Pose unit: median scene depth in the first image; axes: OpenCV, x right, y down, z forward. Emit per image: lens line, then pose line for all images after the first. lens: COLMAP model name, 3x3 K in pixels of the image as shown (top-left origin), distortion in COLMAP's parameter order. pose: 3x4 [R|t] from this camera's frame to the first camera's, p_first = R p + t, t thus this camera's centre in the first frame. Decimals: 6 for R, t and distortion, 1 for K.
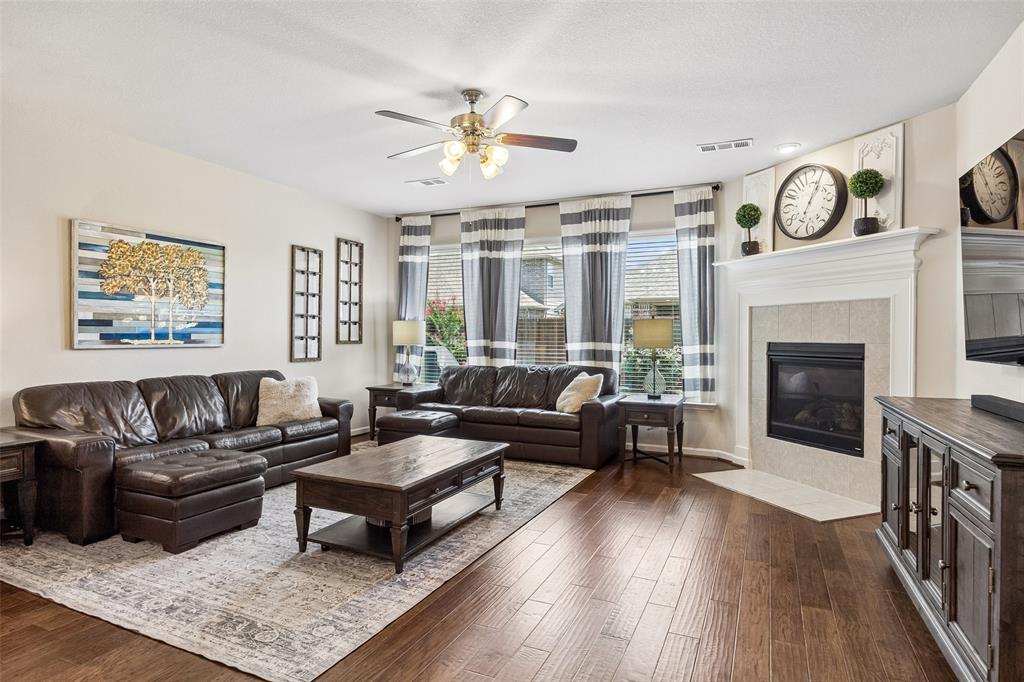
lens RADIAL K [[562.5, 0, 516.3], [0, 562.5, 338.1], [0, 0, 1]] dist [-0.001996, -0.000127]
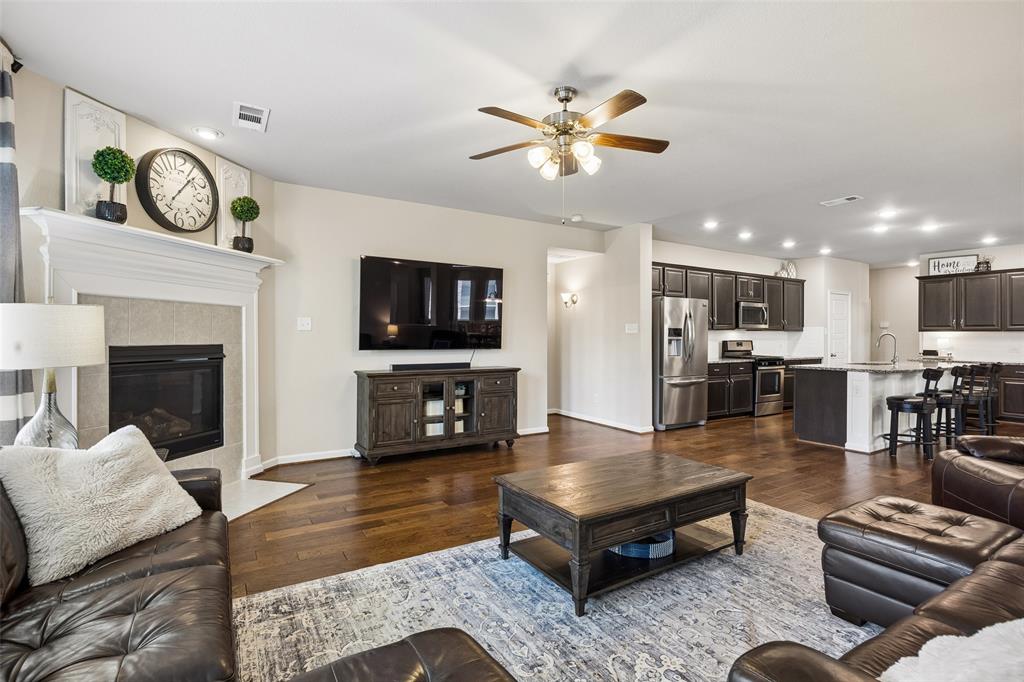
lens RADIAL K [[488.4, 0, 519.1], [0, 488.4, 339.3], [0, 0, 1]] dist [-0.020974, 0.000007]
pose [[-0.826548, -0.006076, 0.562833, -0.335109], [-0.002851, 0.999974, 0.006608, -0.006699], [-0.562859, 0.003857, -0.826544, 1.195150]]
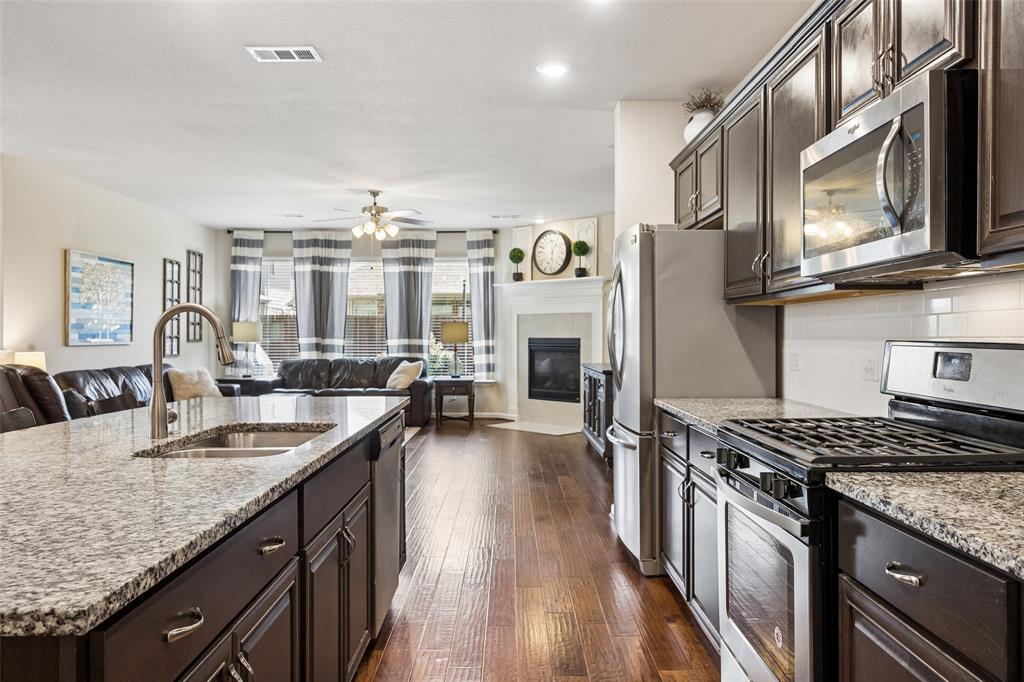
lens RADIAL K [[771.7, 0, 512.0], [0, 771.7, 341.0], [0, 0, 1]] dist [0.008307, 0.001762]
pose [[0.910478, -0.007861, 0.413484, -0.458827], [0.005276, 0.999959, 0.007393, 0.000121], [-0.413525, -0.004550, 0.910482, -0.888894]]
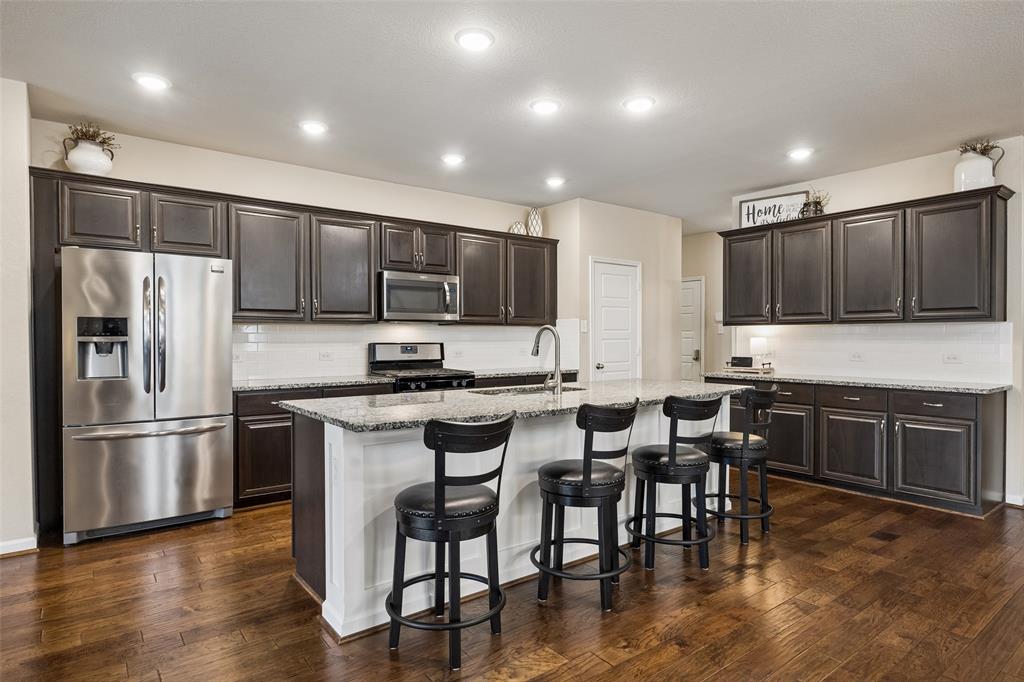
lens RADIAL K [[571.6, 0, 512.0], [0, 571.6, 341.0], [0, 0, 1]] dist [-0.002297, -0.000285]
pose [[-0.880668, -0.002823, 0.473726, -0.698351], [0.001142, 0.999967, 0.008083, -0.005406], [-0.473733, 0.007659, -0.880635, 0.297958]]
